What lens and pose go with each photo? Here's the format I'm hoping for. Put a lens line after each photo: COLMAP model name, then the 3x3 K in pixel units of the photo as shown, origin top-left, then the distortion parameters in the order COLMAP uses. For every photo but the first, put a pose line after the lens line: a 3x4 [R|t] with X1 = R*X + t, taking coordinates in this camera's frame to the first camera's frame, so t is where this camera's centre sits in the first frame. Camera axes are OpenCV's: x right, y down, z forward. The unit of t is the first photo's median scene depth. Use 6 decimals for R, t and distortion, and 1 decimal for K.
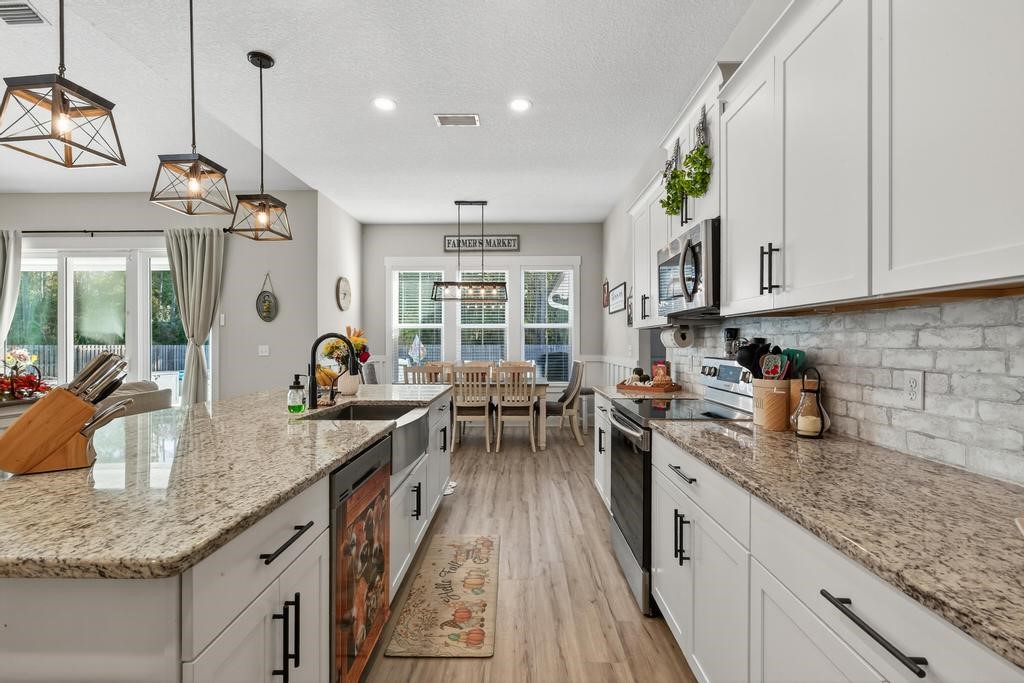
lens RADIAL K [[474.7, 0, 505.2], [0, 474.7, 343.1], [0, 0, 1]] dist [-0.002428, -0.000843]
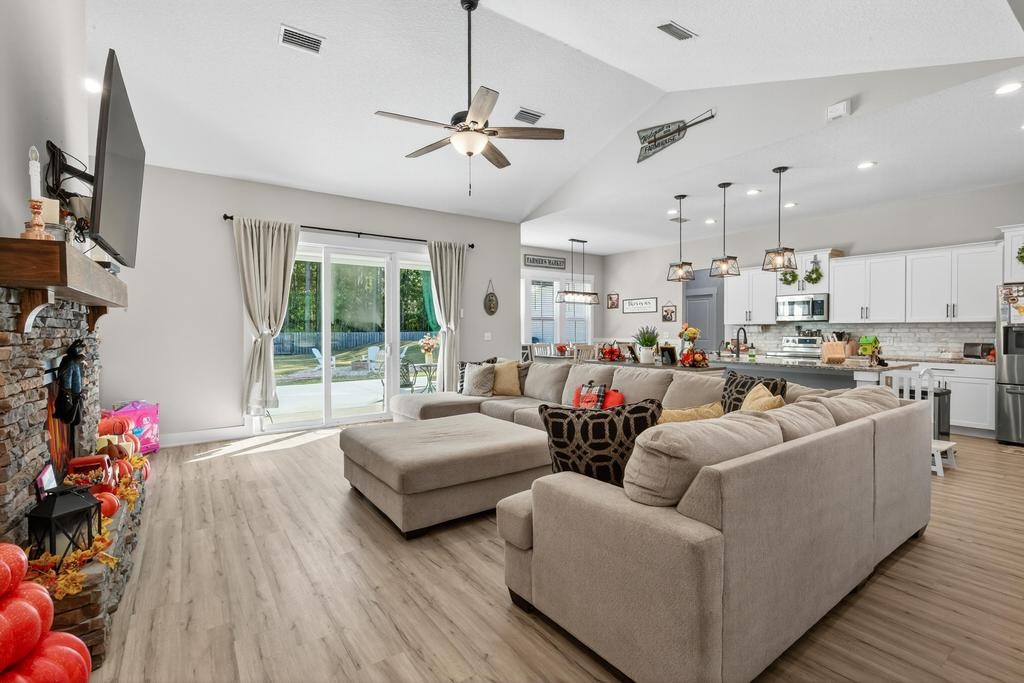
lens RADIAL K [[474.7, 0, 512.8], [0, 474.7, 338.4], [0, 0, 1]] dist [-0.002428, -0.000843]
pose [[0.802094, -0.012887, 0.597059, -4.513566], [-0.000456, 0.999754, 0.022192, -0.029917], [-0.597198, -0.018072, 0.801891, -0.476896]]
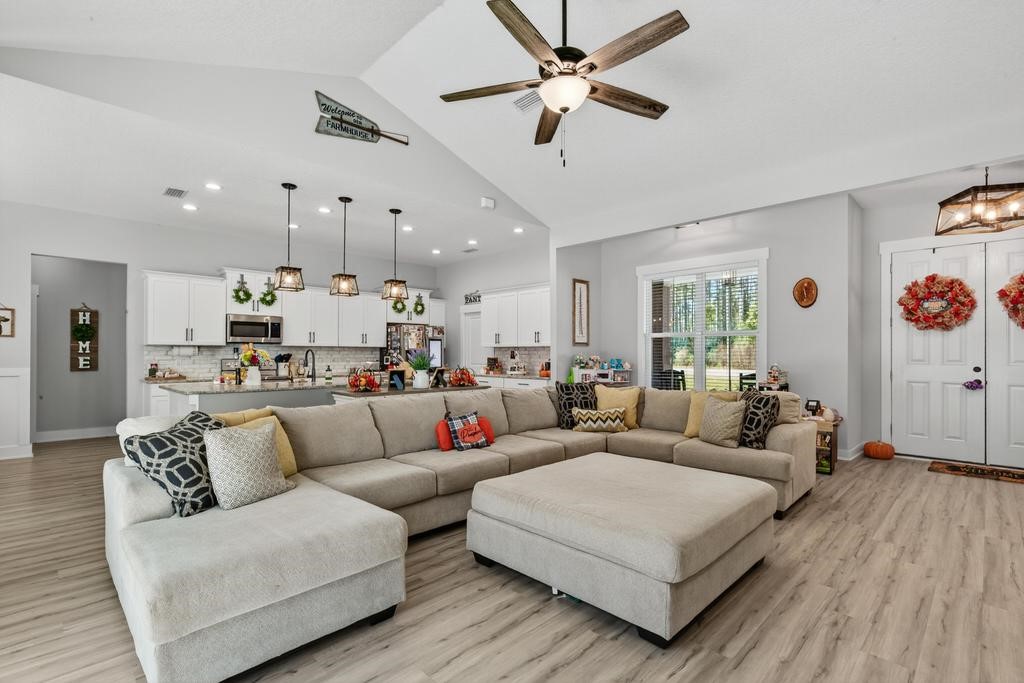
lens RADIAL K [[474.7, 0, 521.3], [0, 474.7, 350.2], [0, 0, 1]] dist [-0.002428, -0.000843]
pose [[-0.733315, 0.003638, 0.679879, -4.313066], [-0.003742, 0.999949, -0.009386, 0.002358], [-0.679879, -0.009427, -0.733264, 3.170054]]
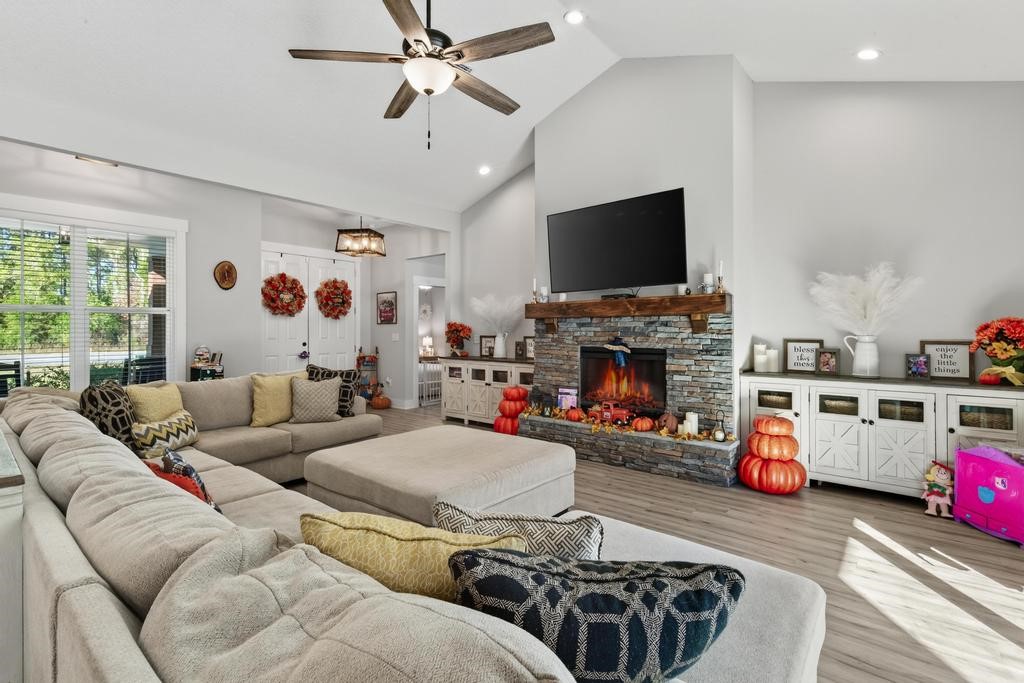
lens RADIAL K [[474.7, 0, 507.1], [0, 474.7, 327.6], [0, 0, 1]] dist [-0.002428, -0.000843]
pose [[-0.614573, -0.000731, -0.788859, -1.853532], [0.009104, 0.999926, -0.008019, -0.018890], [0.788807, -0.012110, -0.614521, 3.070315]]
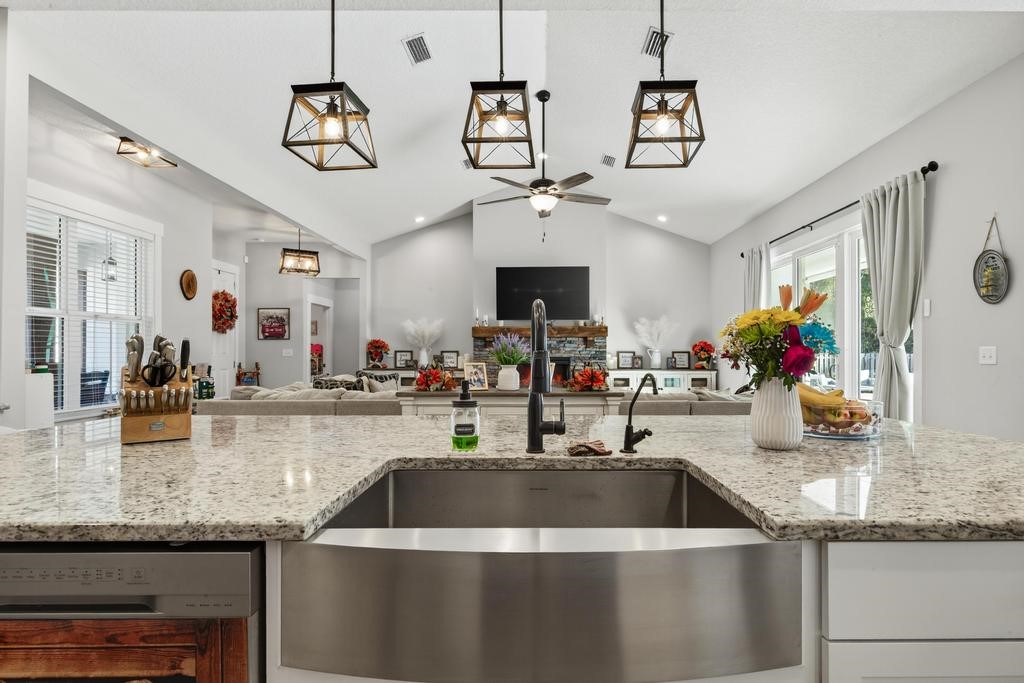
lens RADIAL K [[474.7, 0, 520.4], [0, 474.7, 348.5], [0, 0, 1]] dist [-0.002428, -0.000843]
pose [[0.040326, -0.004214, -0.999178, 0.126866], [0.006127, 0.999973, -0.003971, 0.022906], [0.999168, -0.005962, 0.040351, 1.394190]]
